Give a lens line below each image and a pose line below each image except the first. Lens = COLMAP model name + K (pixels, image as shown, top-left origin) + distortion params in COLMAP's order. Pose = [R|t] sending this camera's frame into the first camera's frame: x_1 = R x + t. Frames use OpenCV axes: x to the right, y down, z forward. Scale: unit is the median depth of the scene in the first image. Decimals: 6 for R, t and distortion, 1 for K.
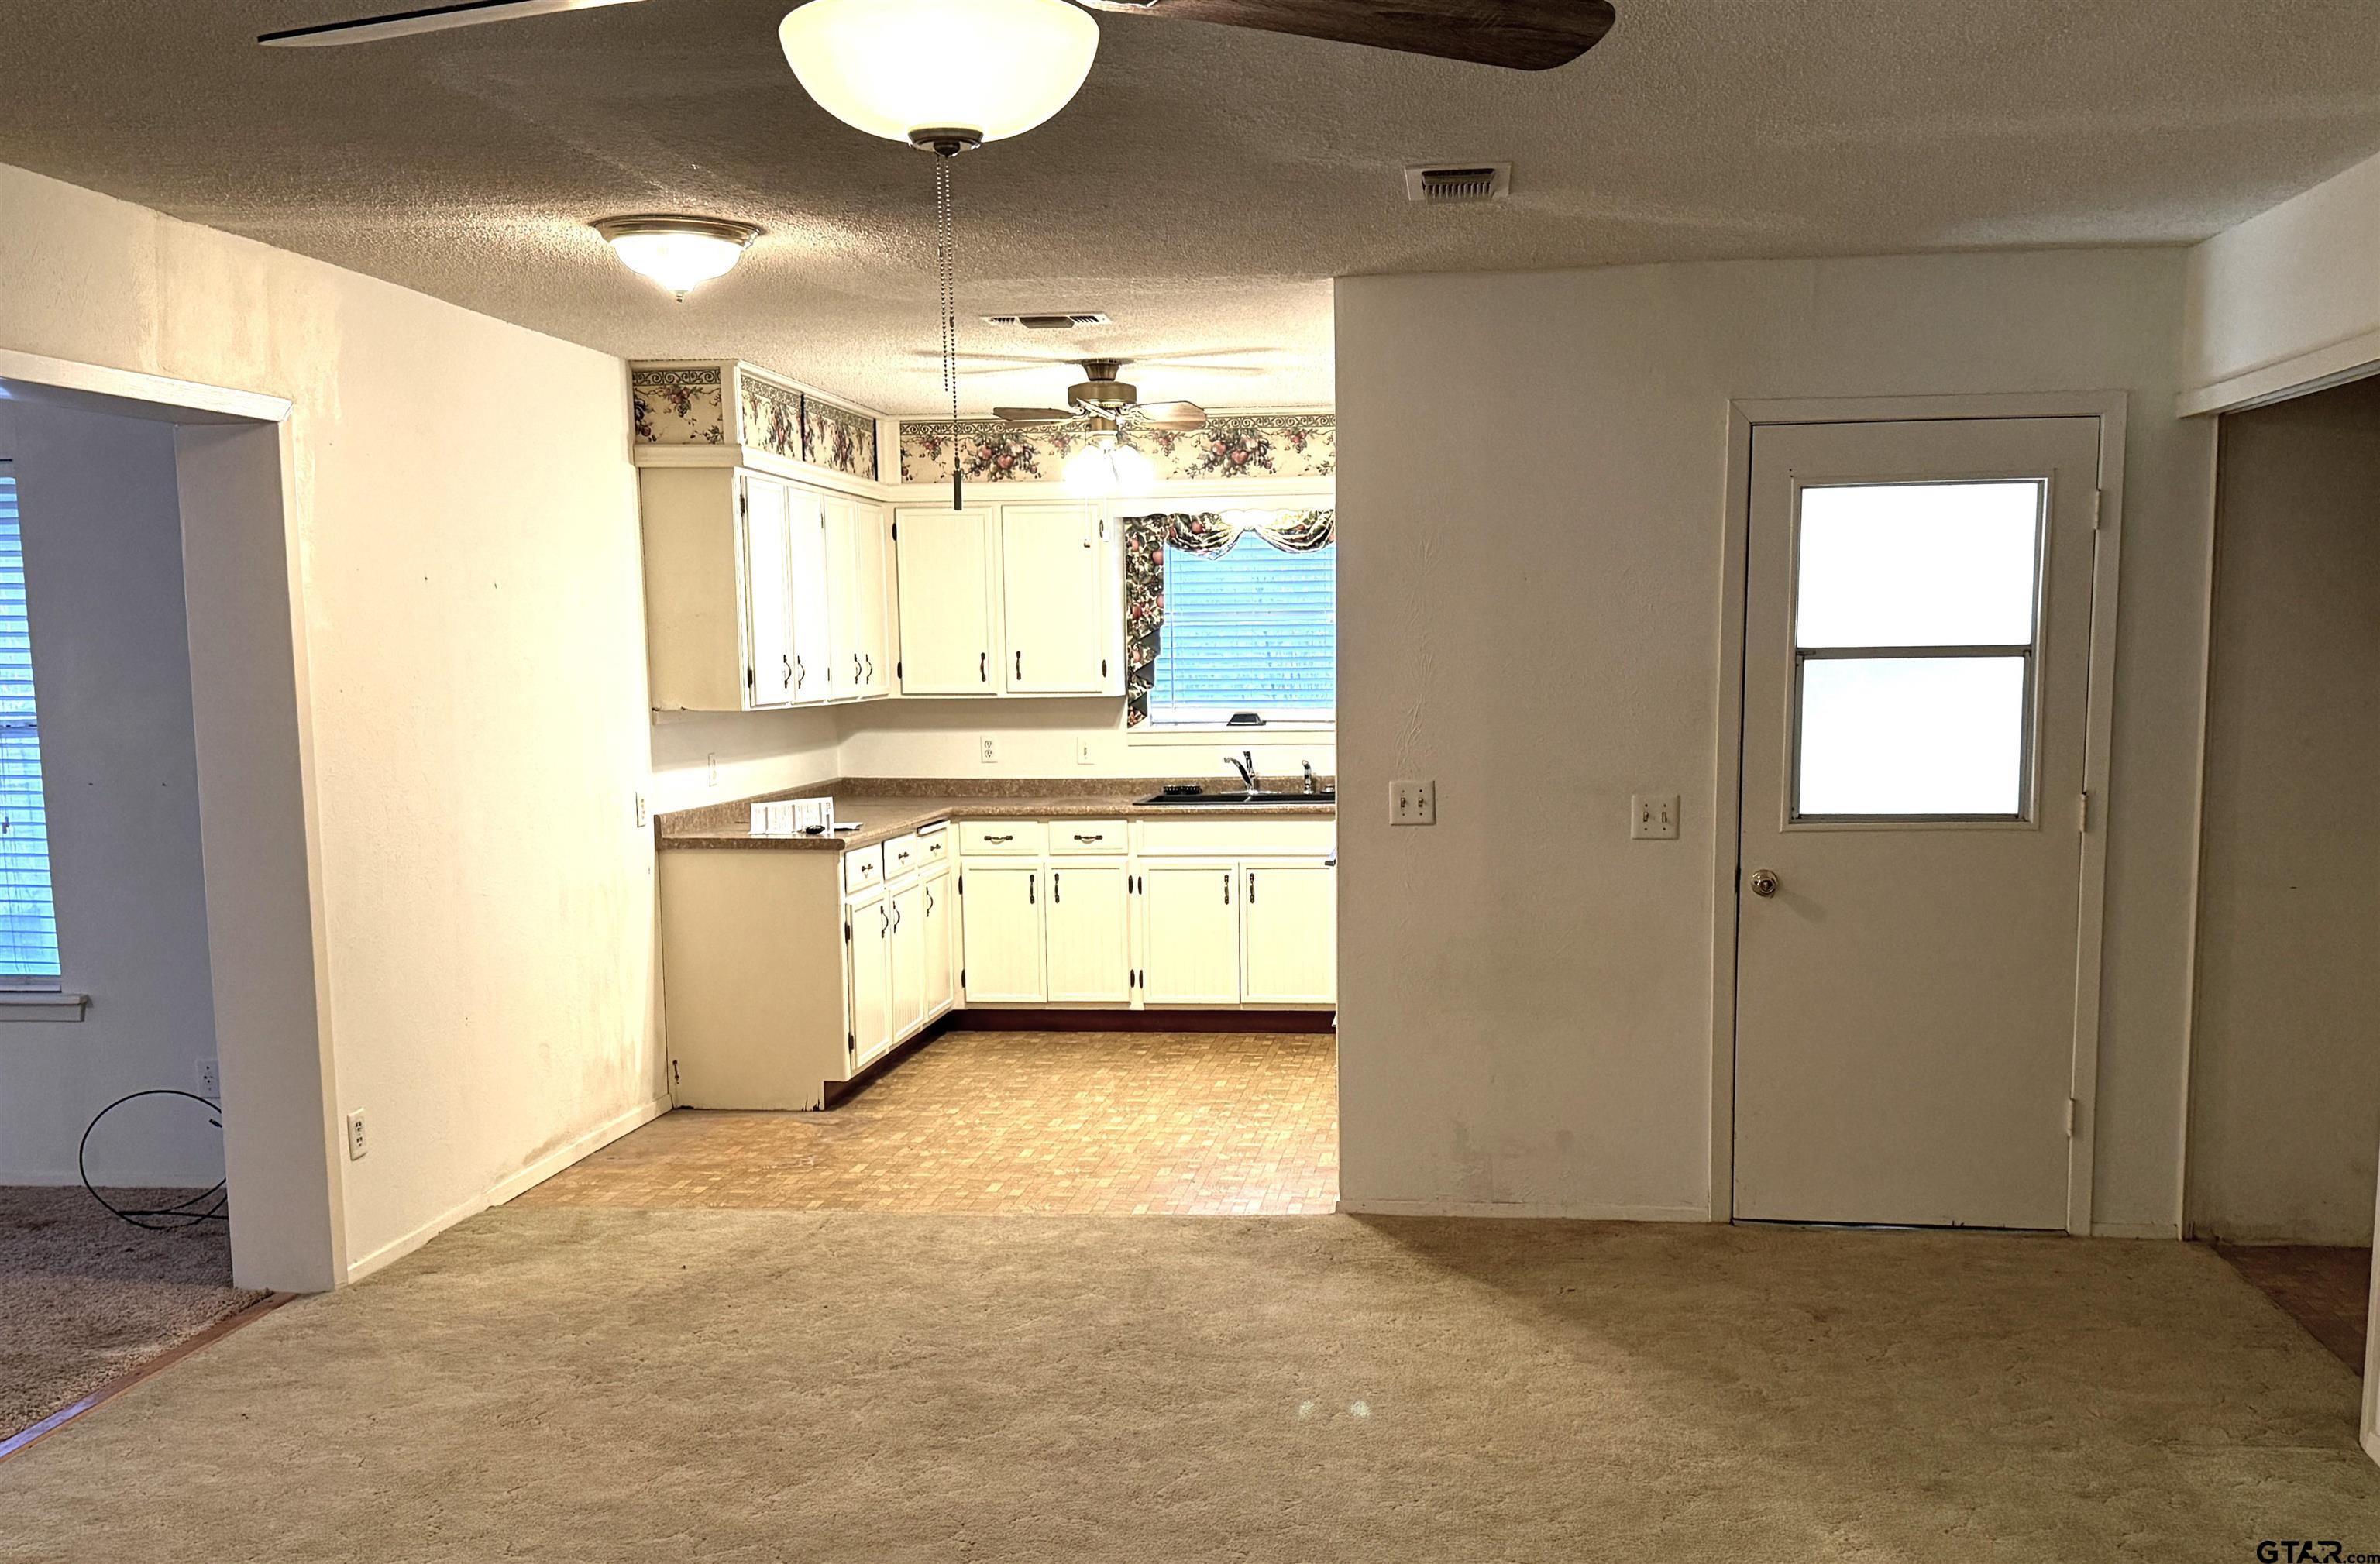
lens RADIAL K [[2347.1, 0, 1224.9], [0, 2347.1, 964.9], [0, 0, 1]] dist [0.112036, 0.000000]
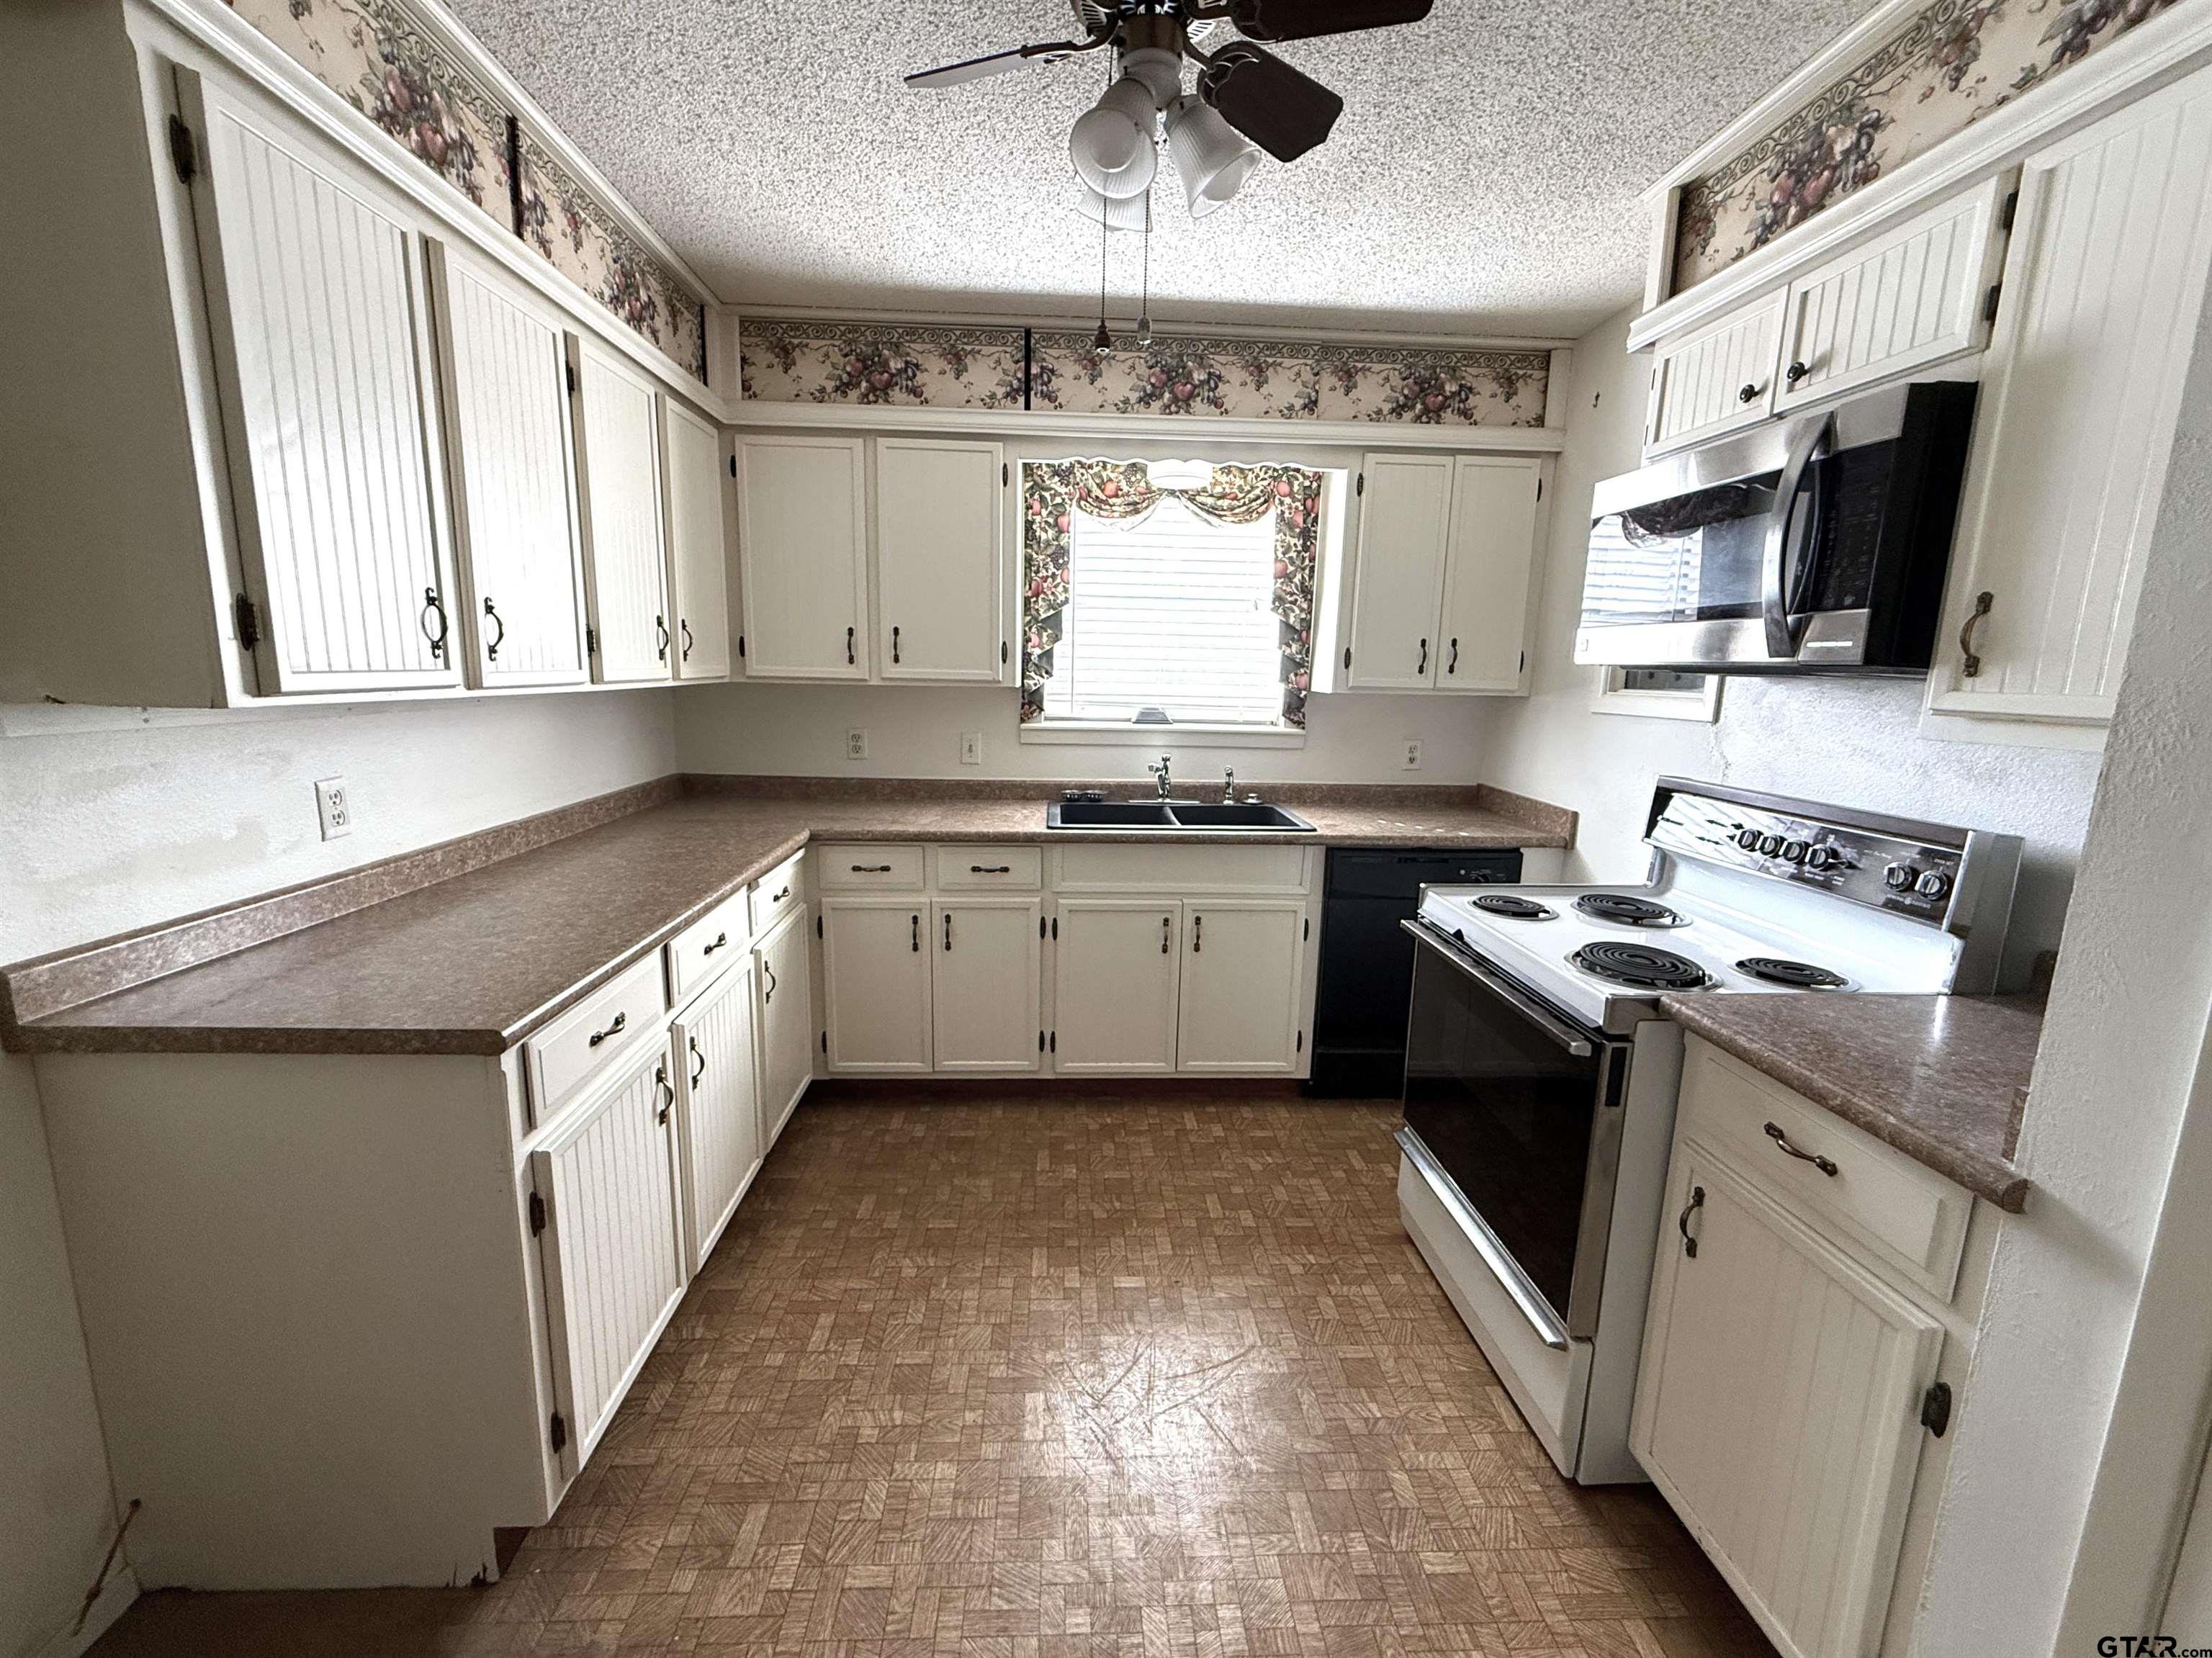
lens RADIAL K [[902.1, 0, 1090.7], [0, 902.1, 826.8], [0, 0, 1]] dist [-0.027261, -0.000281]
pose [[0.987475, 0.002538, 0.157756, -0.087025], [-0.008886, 0.999178, 0.039549, -0.097389], [-0.157526, -0.040456, 0.986686, 0.849377]]
